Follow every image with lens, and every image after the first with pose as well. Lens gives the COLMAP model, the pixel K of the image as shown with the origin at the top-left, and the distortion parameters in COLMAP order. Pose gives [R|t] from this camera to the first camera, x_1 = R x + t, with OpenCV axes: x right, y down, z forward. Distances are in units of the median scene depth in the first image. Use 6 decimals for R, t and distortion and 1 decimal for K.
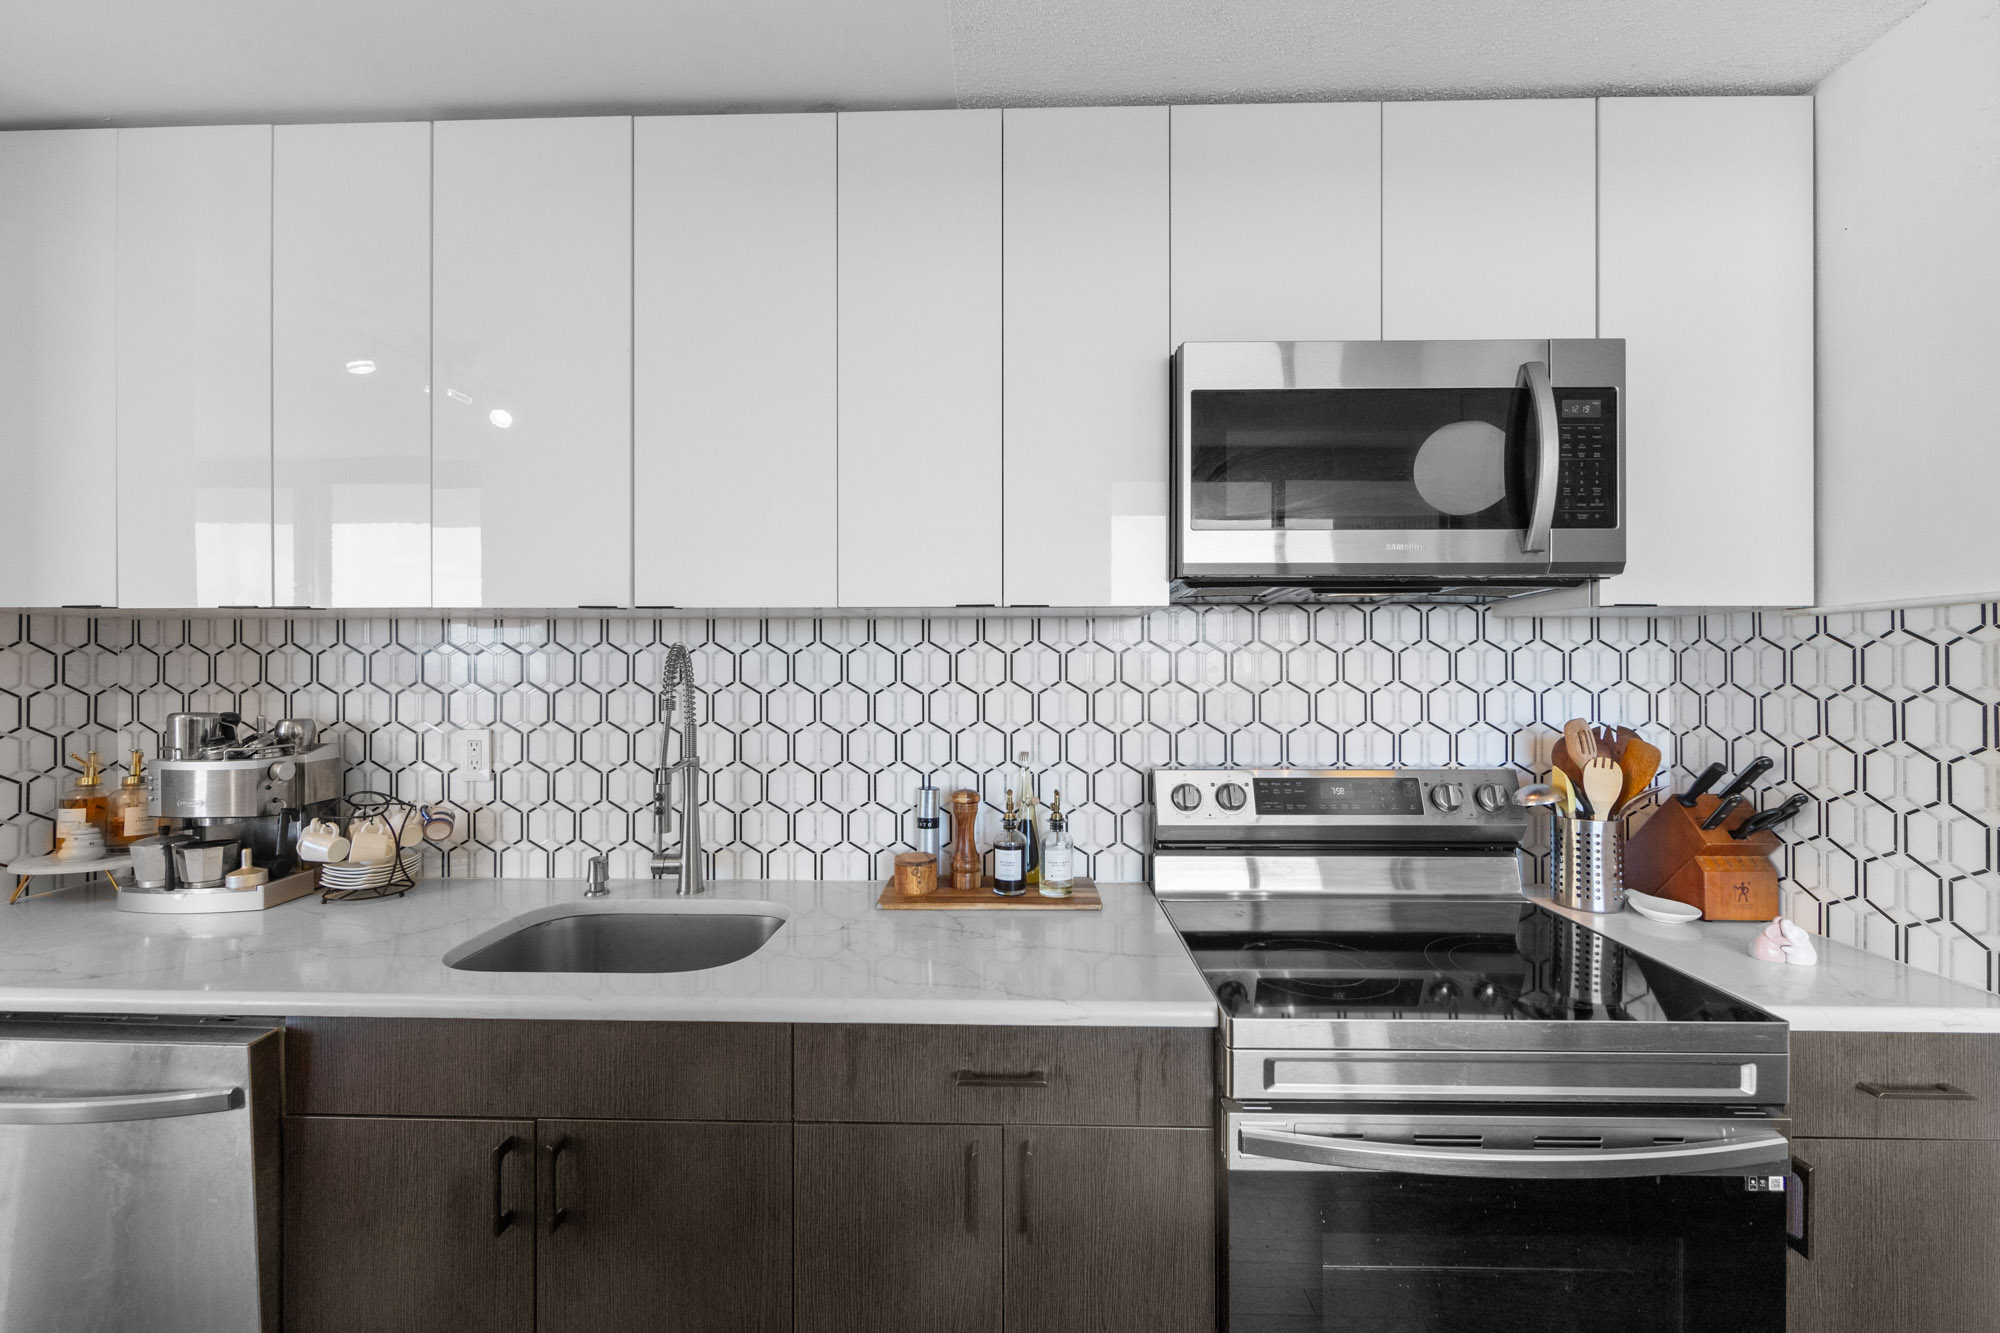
lens RADIAL K [[792.9, 0, 1008.7], [0, 792.9, 661.1], [0, 0, 1]] dist [-0.001578, -0.001068]
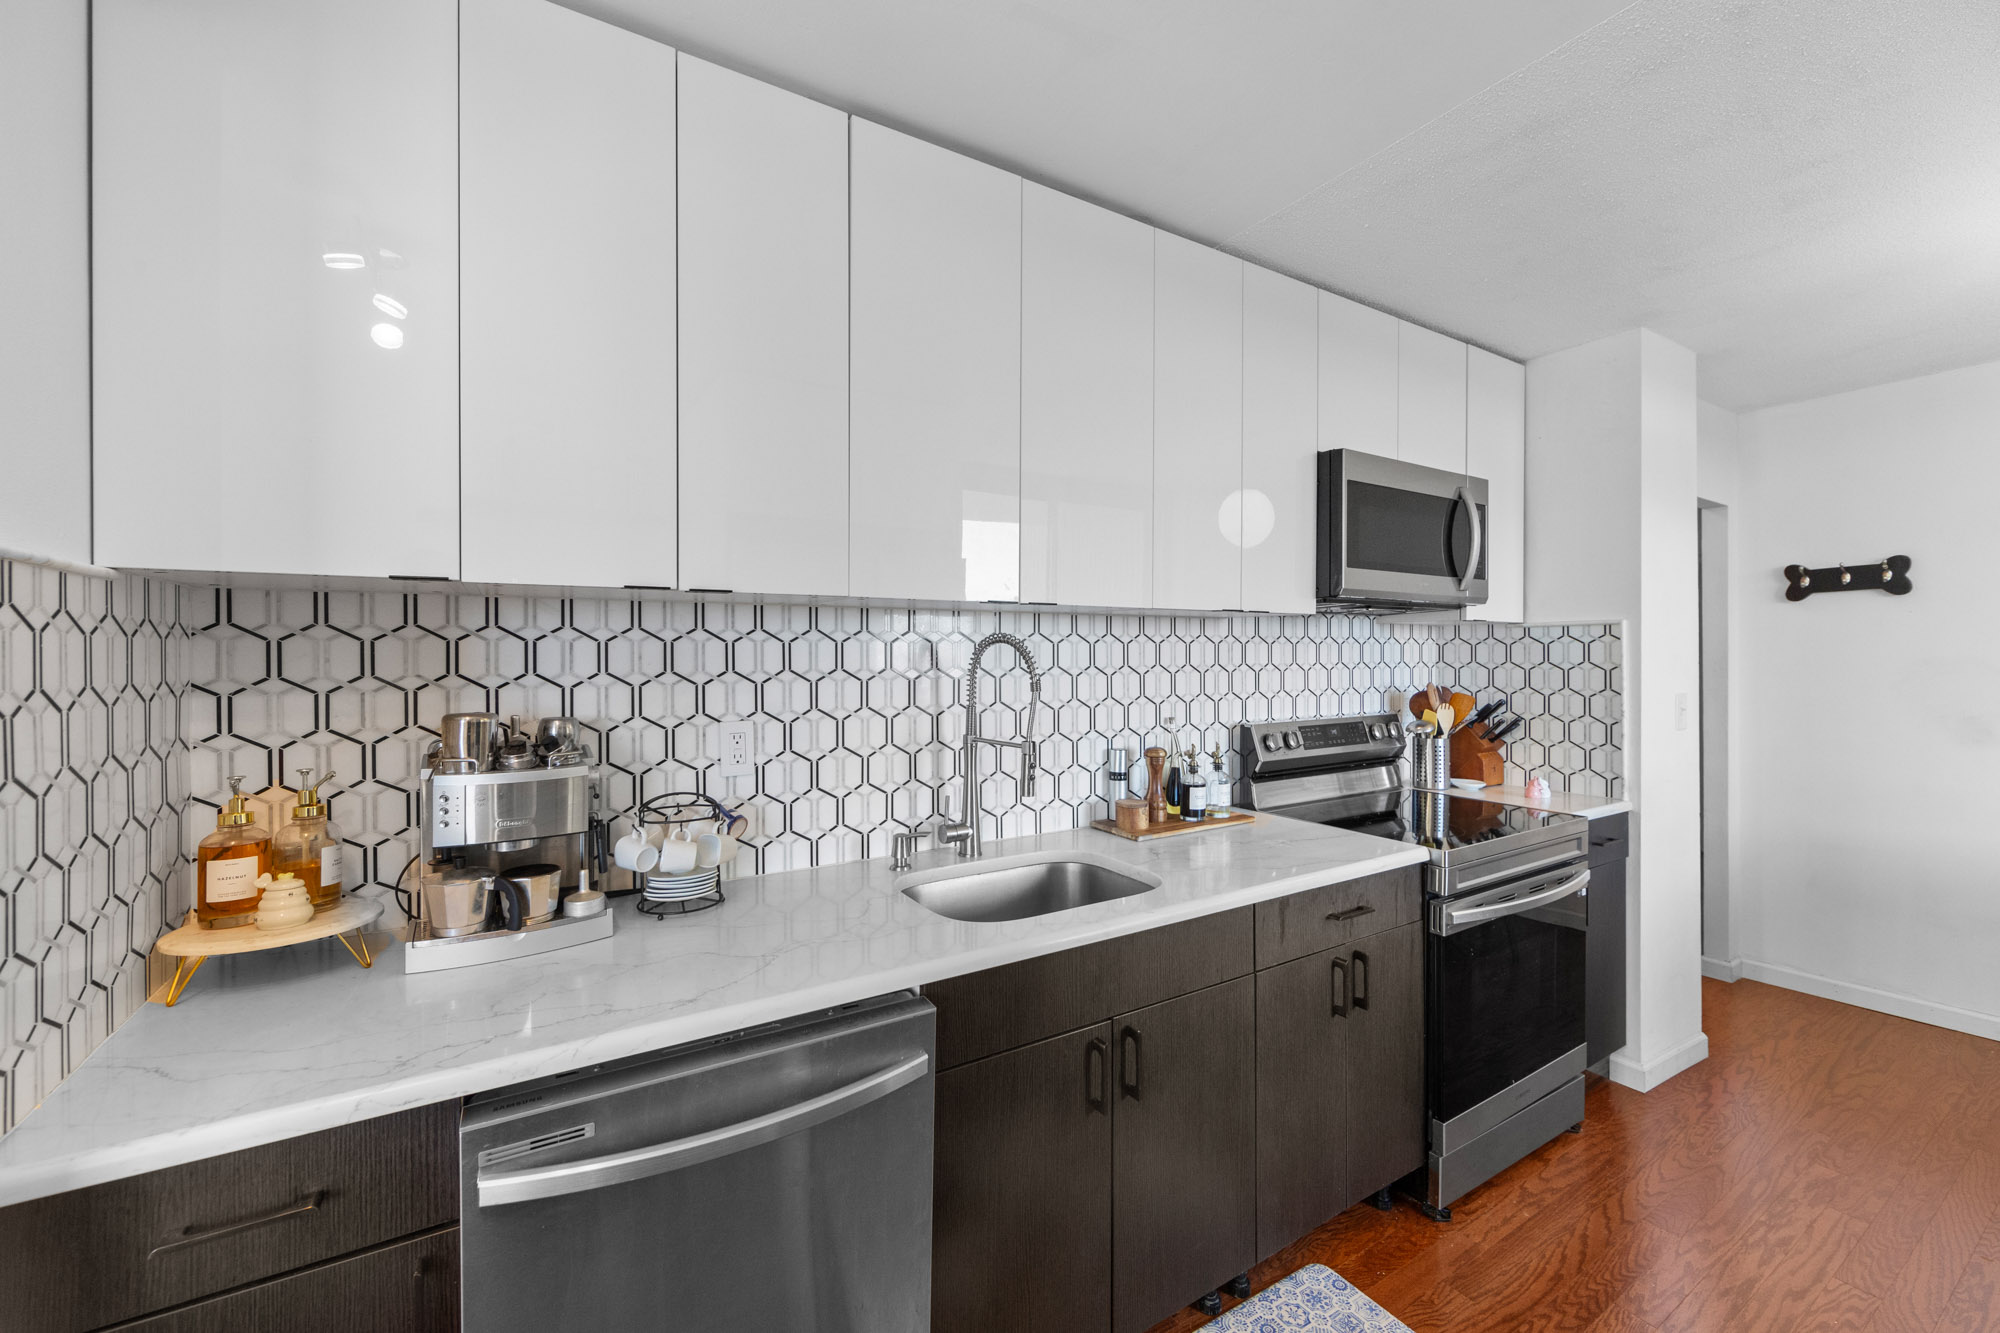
lens RADIAL K [[792.9, 0, 1012.8], [0, 792.9, 651.2], [0, 0, 1]] dist [-0.001578, -0.001068]
pose [[0.834987, 0.000433, 0.550270, -1.130655], [-0.001520, 0.999998, 0.001520, 0.001424], [-0.550268, -0.002106, 0.834985, 0.039651]]
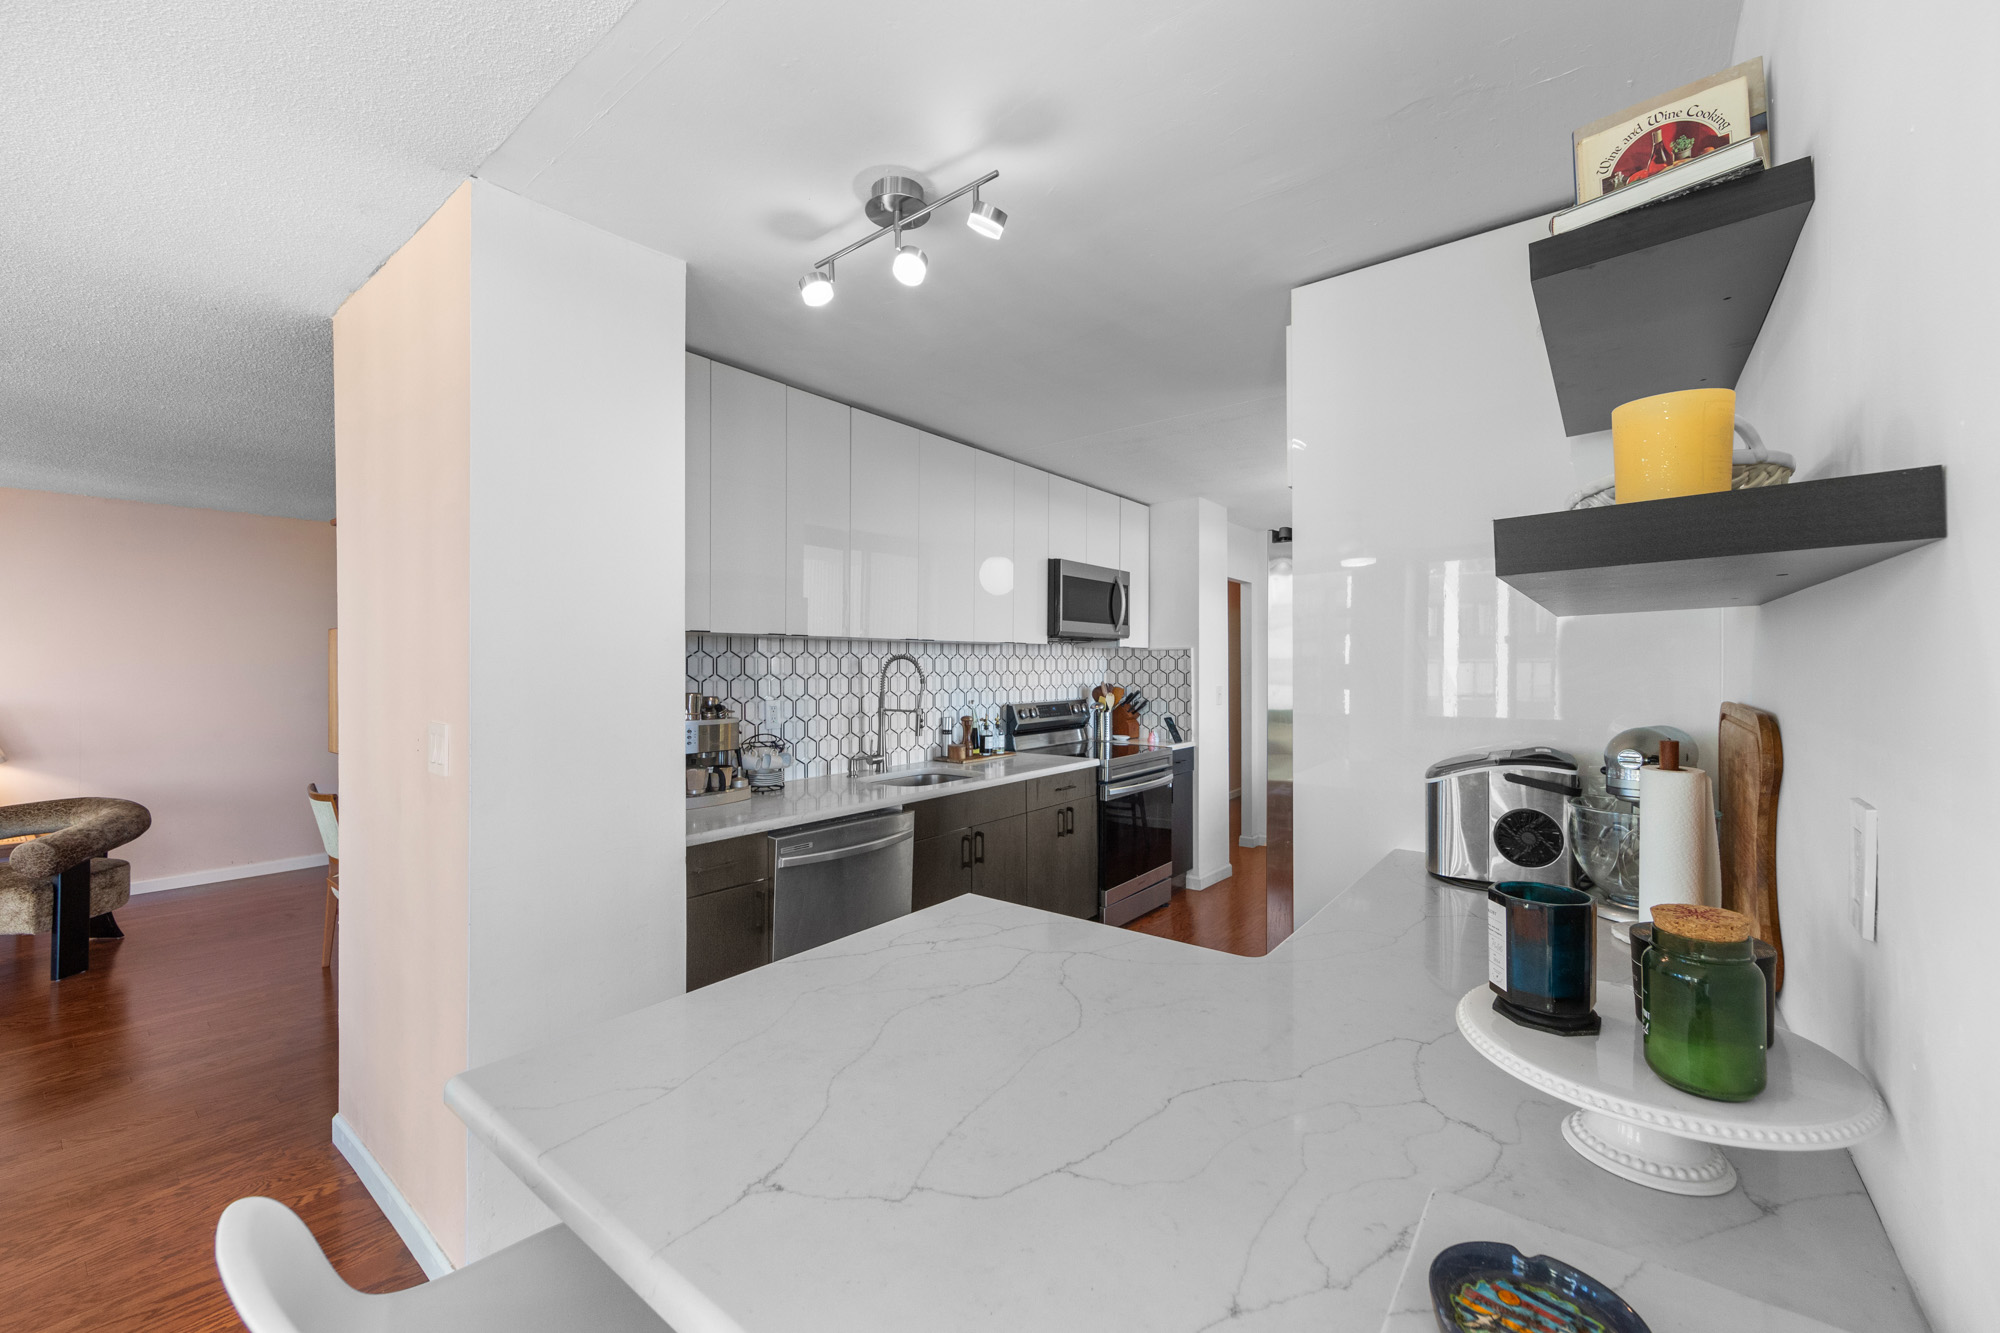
lens RADIAL K [[792.9, 0, 1026.8], [0, 792.9, 655.7], [0, 0, 1]] dist [-0.001578, -0.001068]
pose [[0.572511, 0.009494, 0.819842, -2.234676], [-0.003924, 0.999953, -0.008840, -0.000190], [-0.819888, 0.001843, 0.572521, -0.611878]]
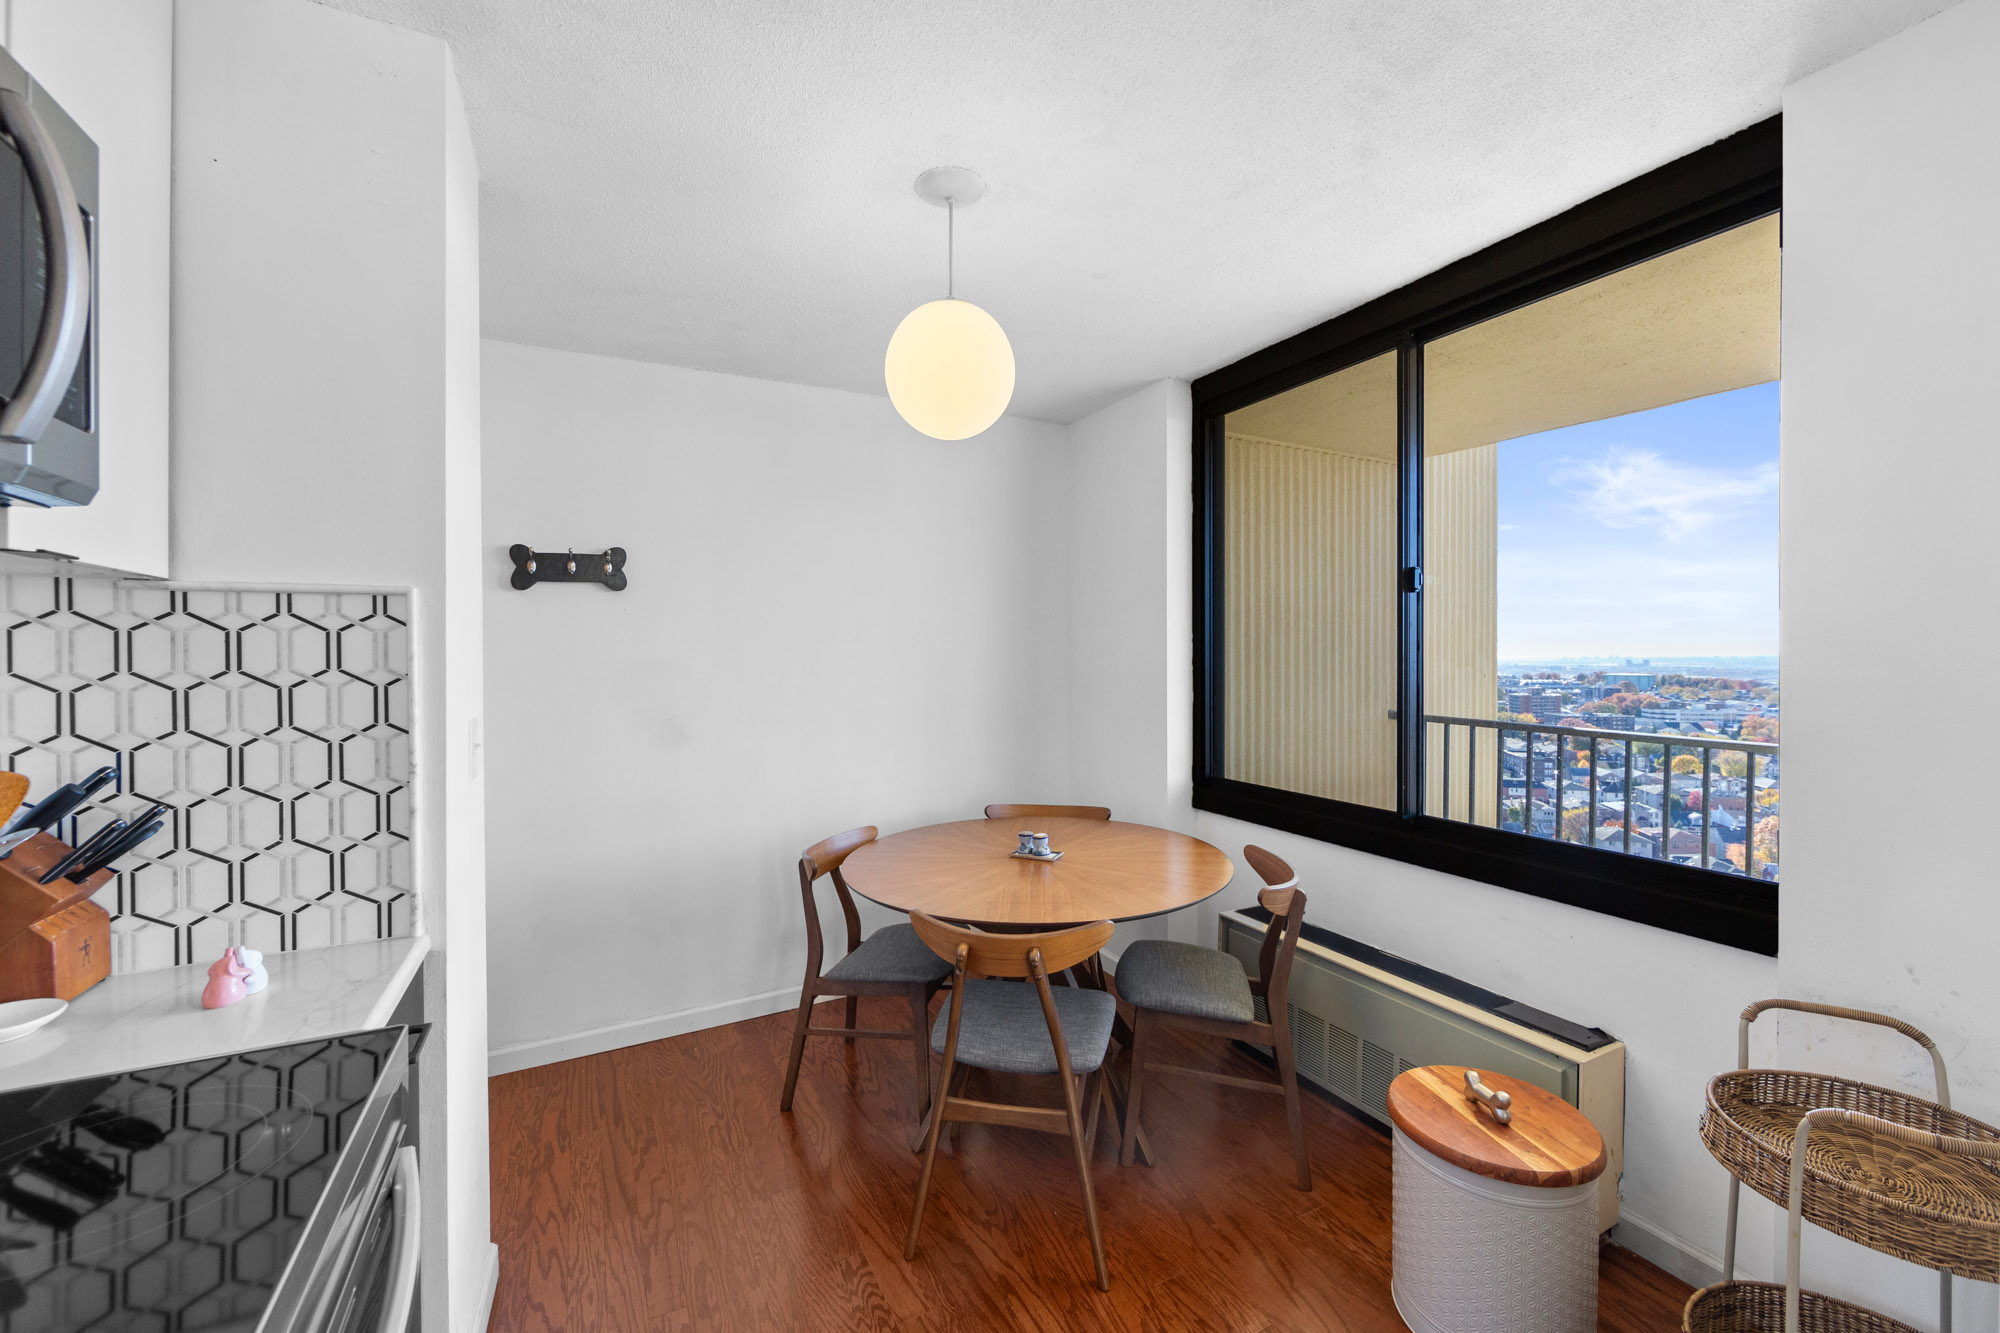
lens RADIAL K [[792.9, 0, 995.8], [0, 792.9, 662.6], [0, 0, 1]] dist [-0.001578, -0.001068]
pose [[-0.475166, -0.009137, 0.879849, -0.136673], [-0.006755, 0.999954, 0.006736, 0.007488], [-0.879870, -0.002743, -0.475206, 0.612066]]
